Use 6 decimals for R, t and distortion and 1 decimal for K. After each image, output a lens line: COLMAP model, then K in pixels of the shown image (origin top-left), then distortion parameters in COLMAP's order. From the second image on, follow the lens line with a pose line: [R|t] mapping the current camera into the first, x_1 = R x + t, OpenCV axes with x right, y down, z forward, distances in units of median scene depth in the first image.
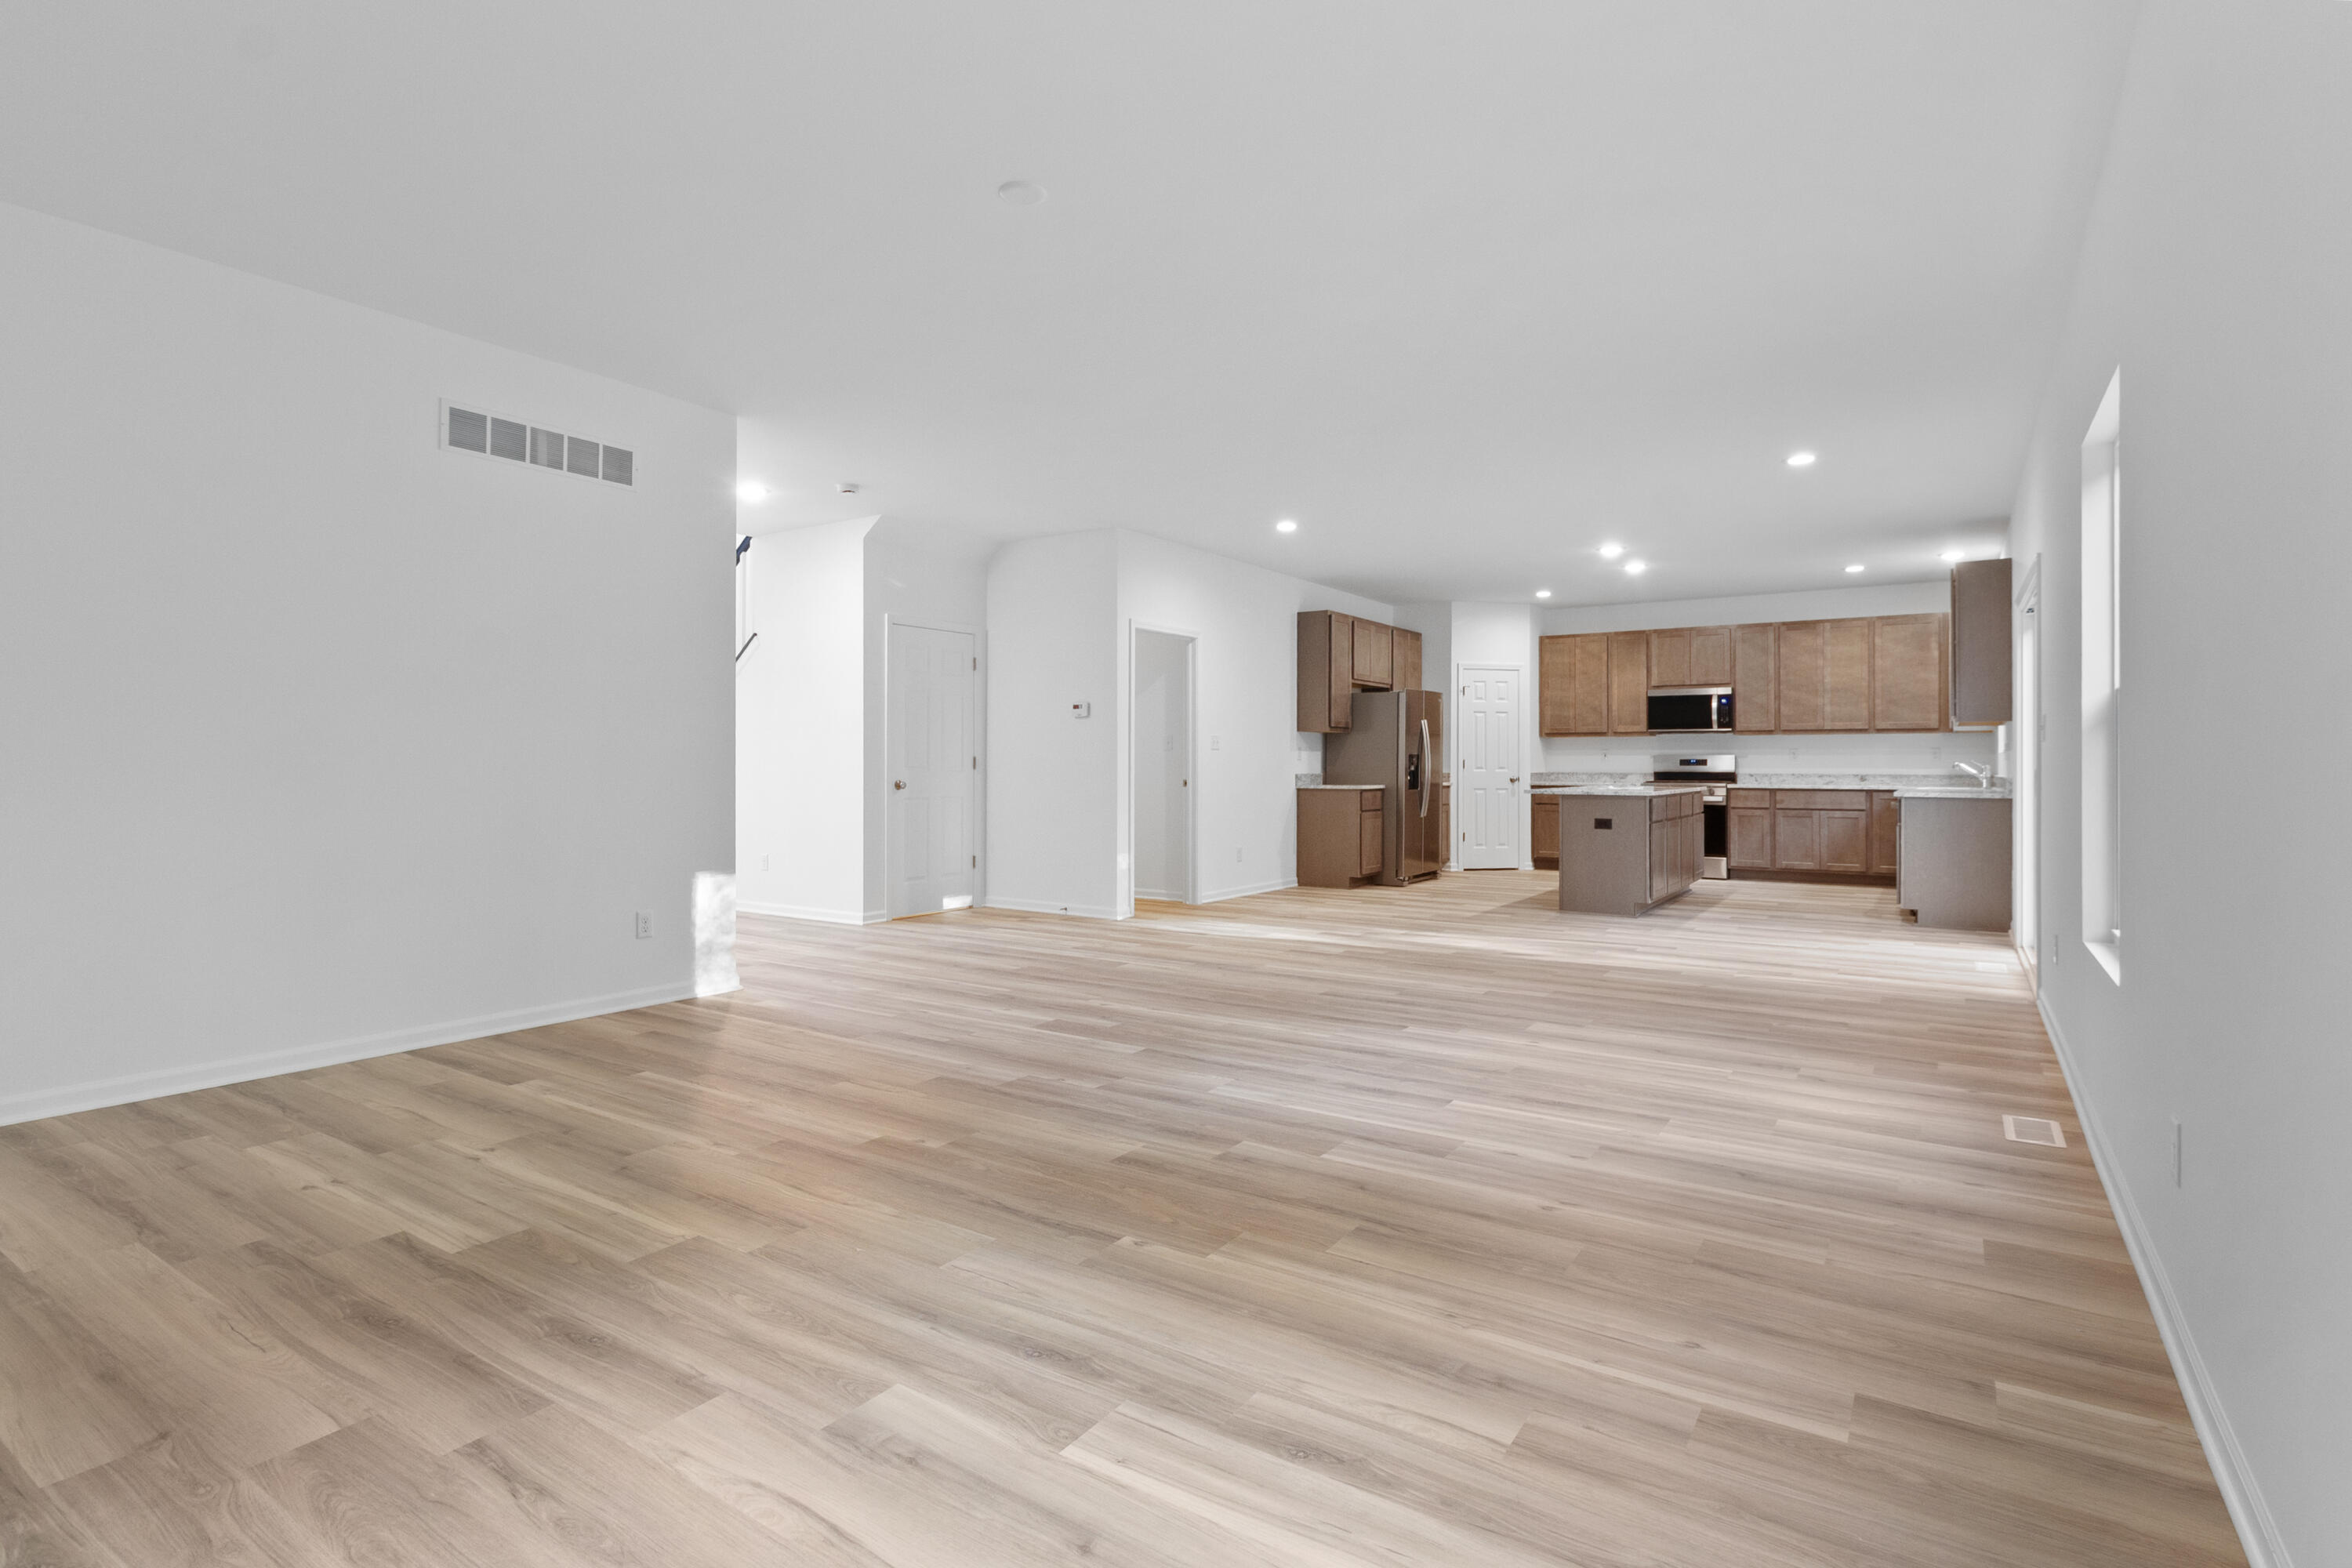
lens RADIAL K [[1142.9, 0, 1163.5], [0, 1142.9, 759.0], [0, 0, 1]] dist [0.000681, 0.001717]
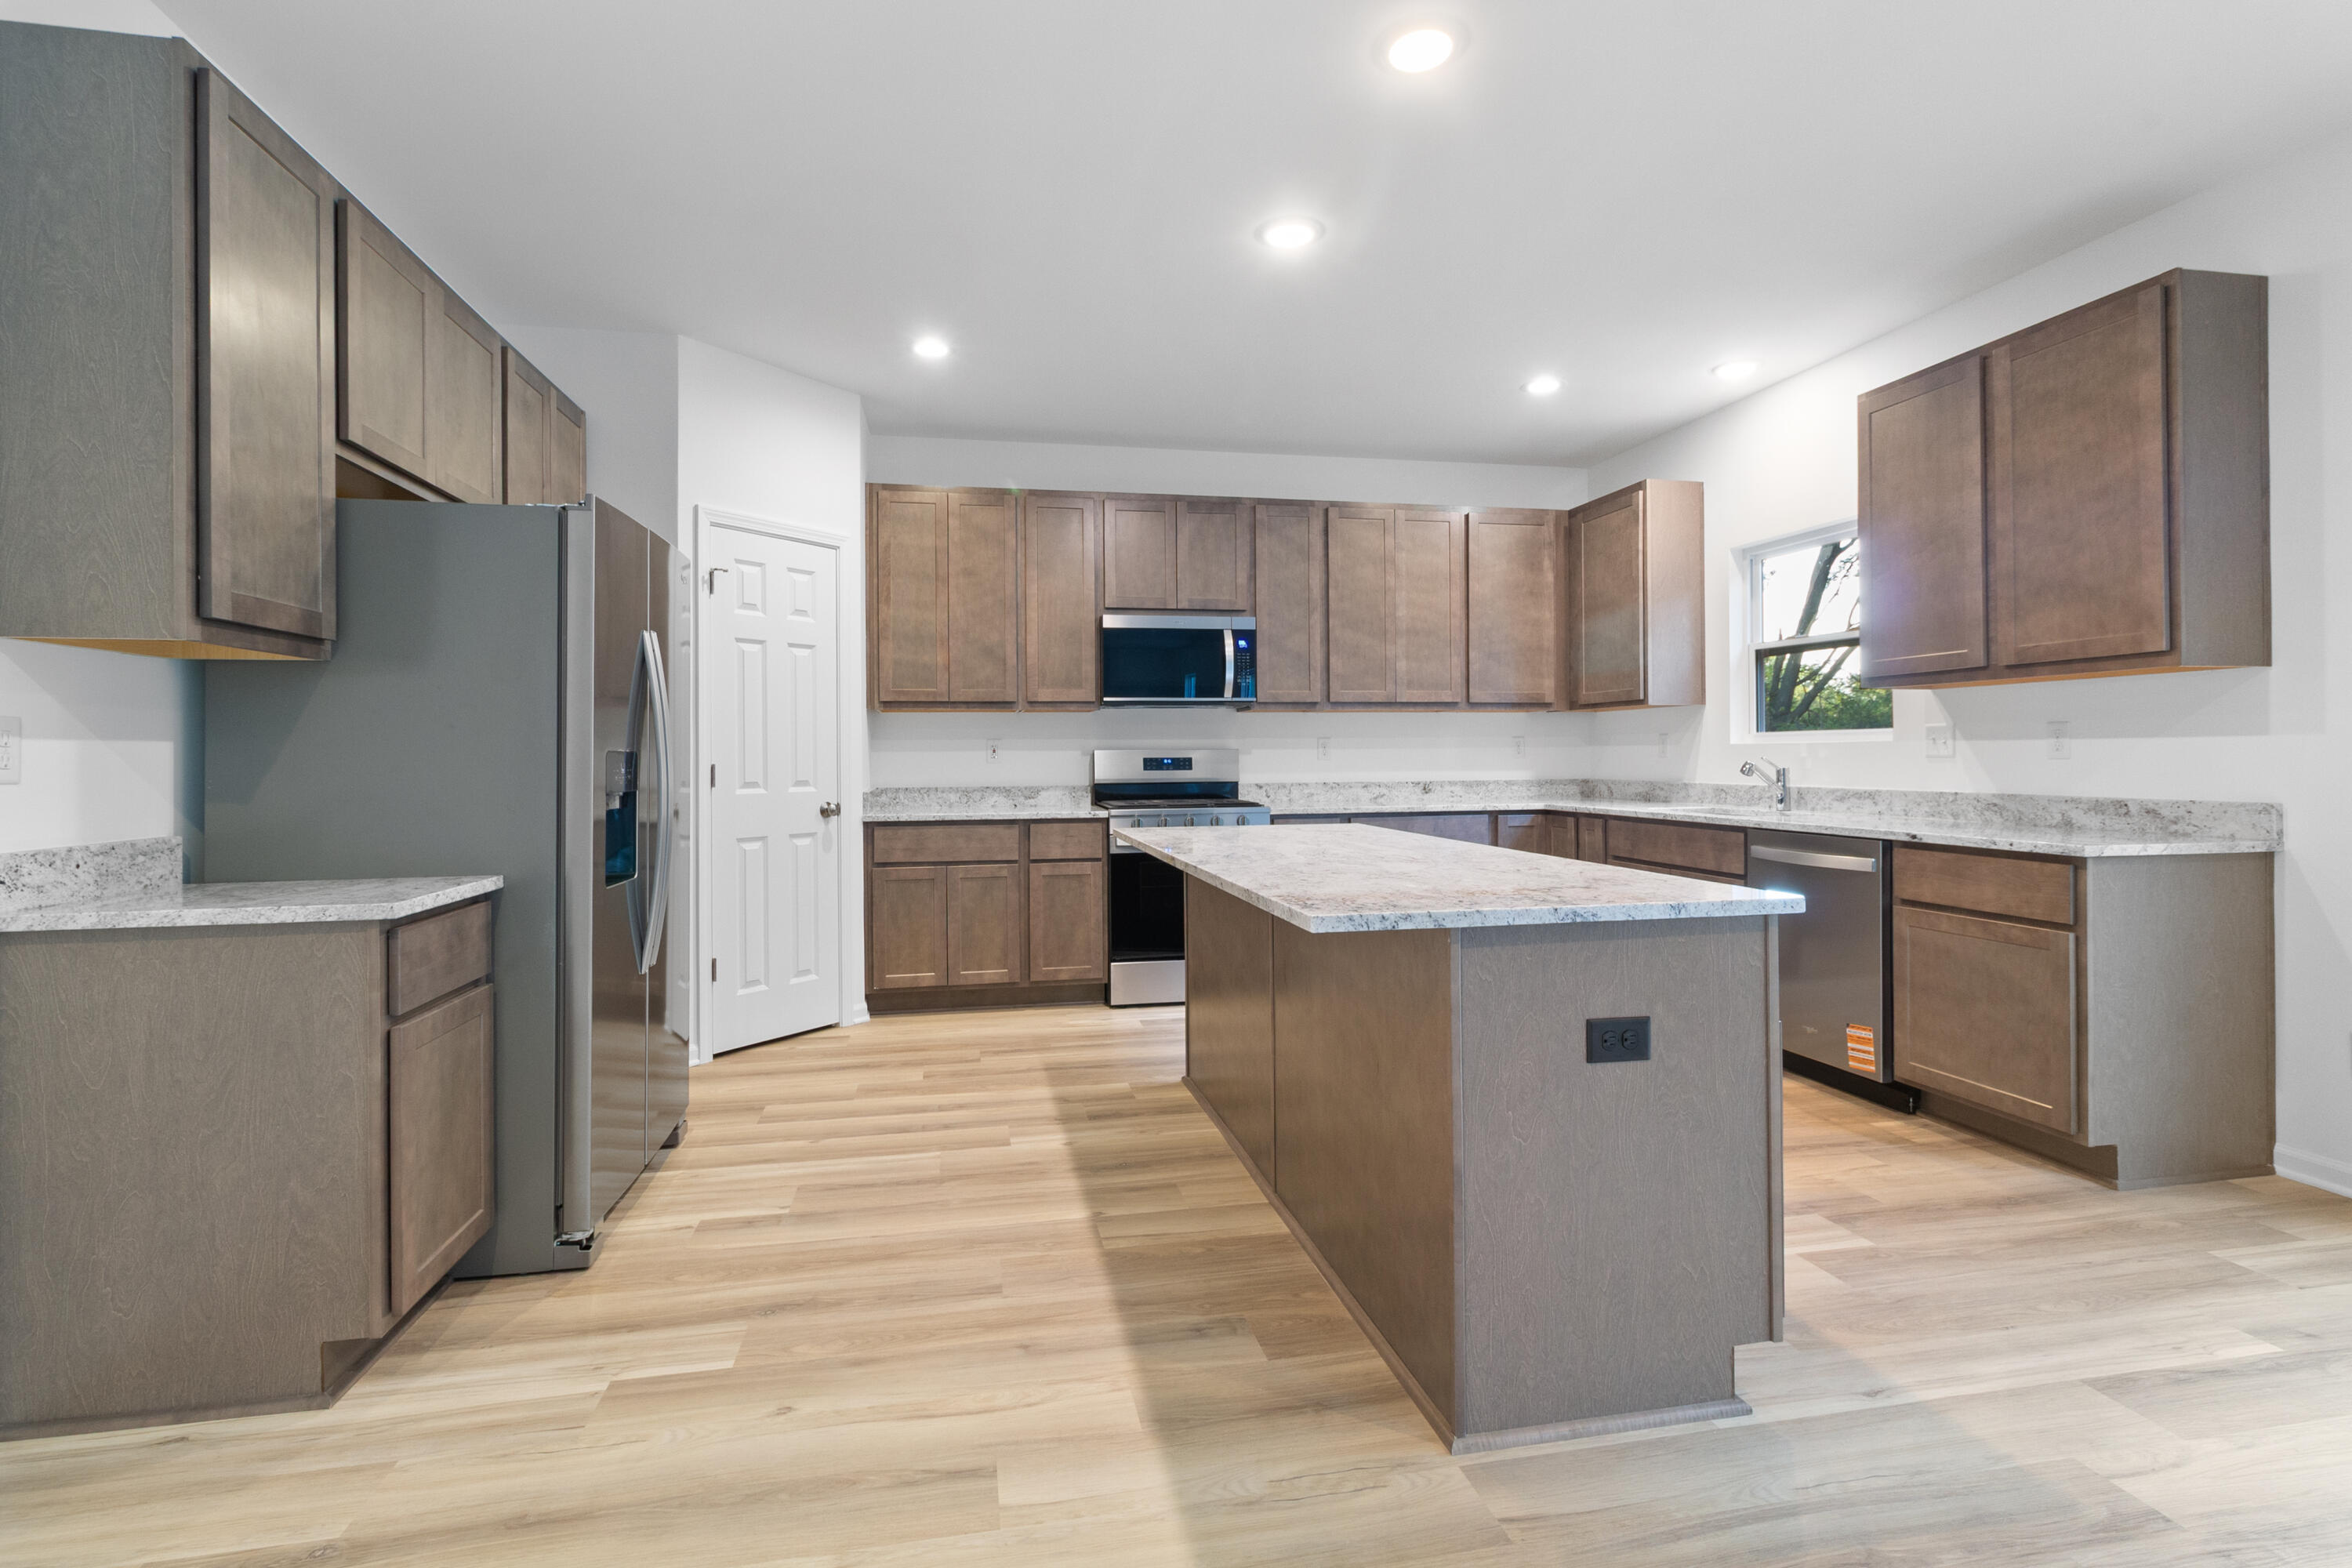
lens RADIAL K [[1124.5, 0, 1181.5], [0, 1124.5, 753.7], [0, 0, 1]] dist [0.004102, -0.000401]
pose [[0.701429, -0.006711, 0.712708, 0.123344], [0.006306, 0.999975, 0.003209, -0.003584], [-0.712712, 0.002243, 0.701454, 0.725879]]
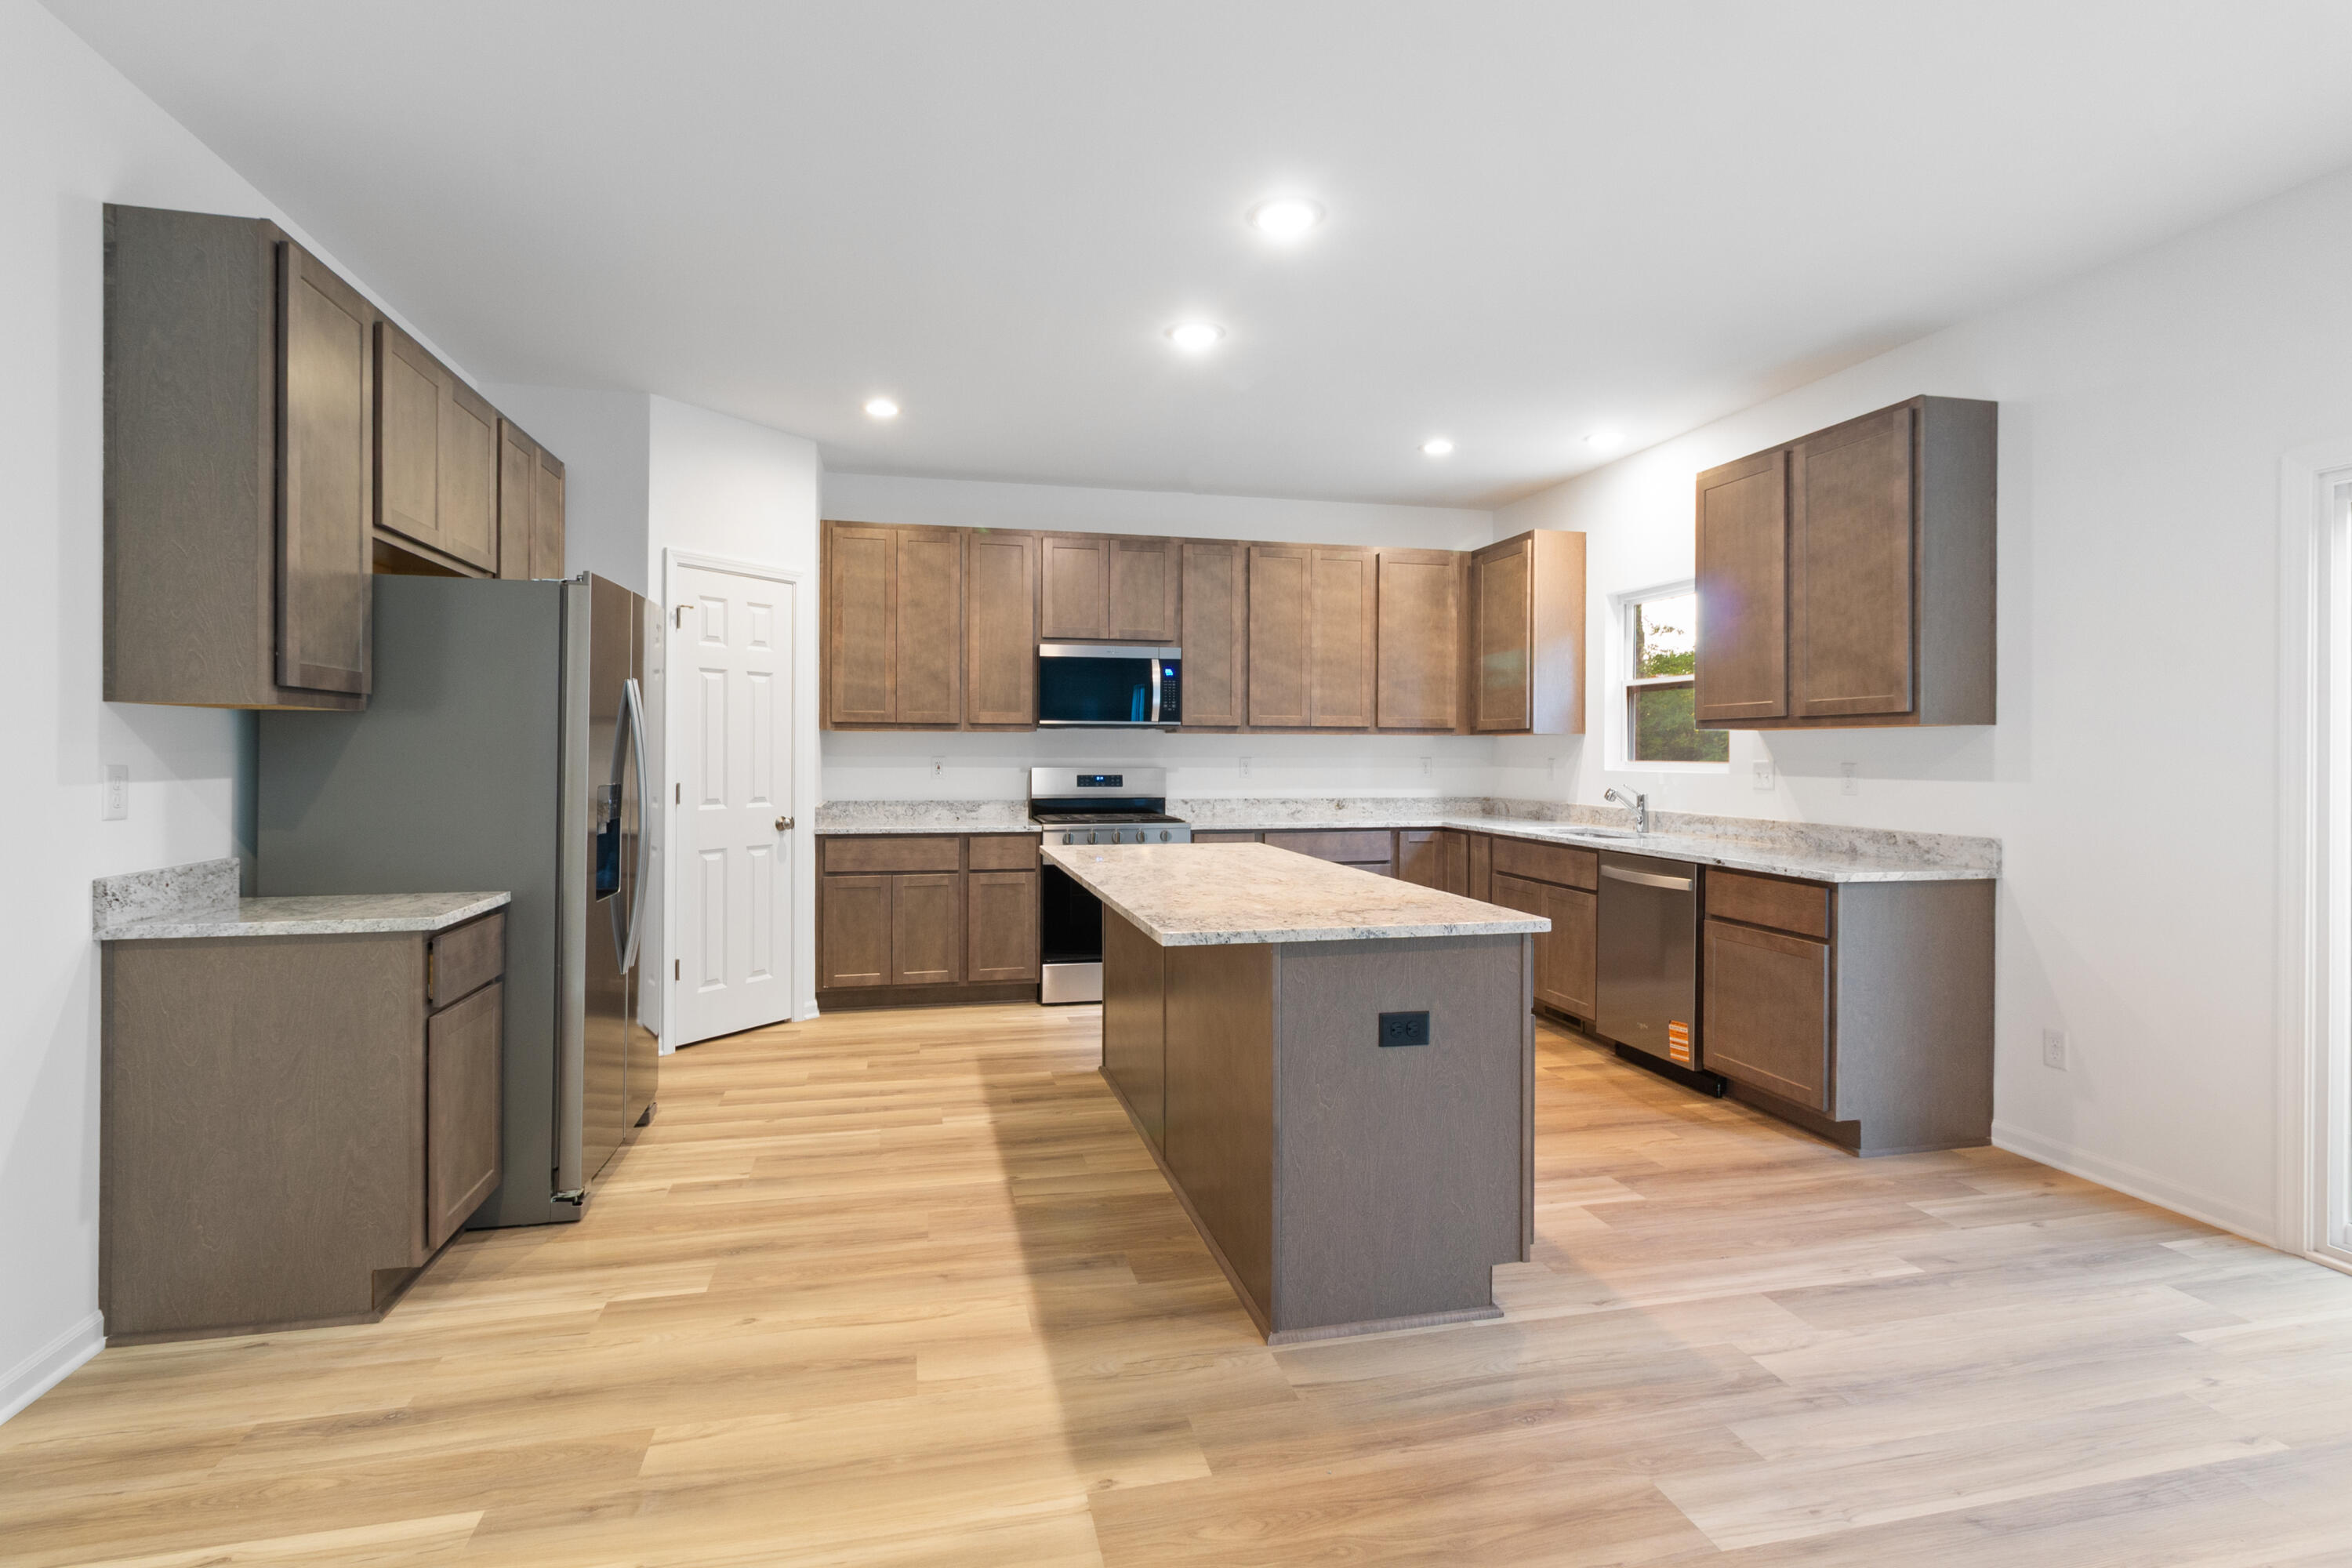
lens RADIAL K [[1142.9, 0, 1183.2], [0, 1142.9, 754.8], [0, 0, 1]] dist [0.000681, 0.001717]
pose [[0.675038, -0.002204, 0.737779, 0.093025], [-0.005293, 0.999955, 0.007830, -0.016024], [-0.737764, -0.009191, 0.674997, 0.674030]]
